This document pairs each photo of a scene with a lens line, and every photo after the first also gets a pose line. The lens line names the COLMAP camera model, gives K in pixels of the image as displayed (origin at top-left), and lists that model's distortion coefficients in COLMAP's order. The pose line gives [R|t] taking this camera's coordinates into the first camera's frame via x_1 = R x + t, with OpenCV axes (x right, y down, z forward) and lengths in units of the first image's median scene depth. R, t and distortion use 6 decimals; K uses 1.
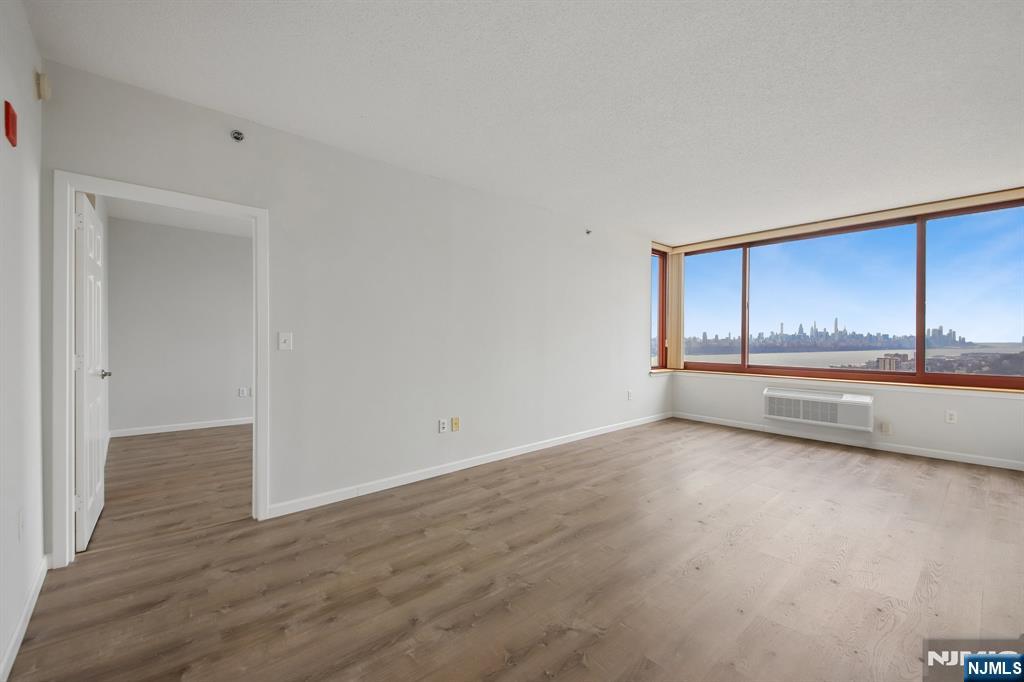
lens RADIAL K [[425.7, 0, 517.6], [0, 425.7, 340.8], [0, 0, 1]] dist [0.022194, -0.000548]
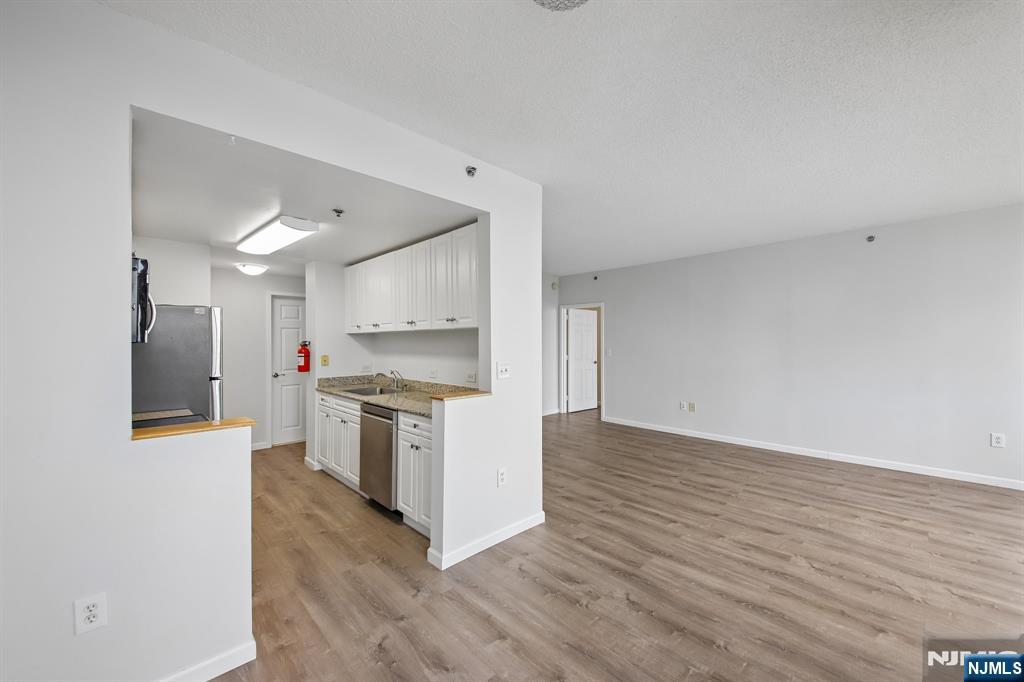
lens RADIAL K [[394.7, 0, 511.0], [0, 394.7, 336.4], [0, 0, 1]] dist [0.001336, -0.007656]
pose [[0.023704, -0.013586, -0.999627, 1.373364], [-0.005994, 0.999888, -0.013731, -0.046316], [0.999701, 0.006318, 0.023620, 0.297832]]
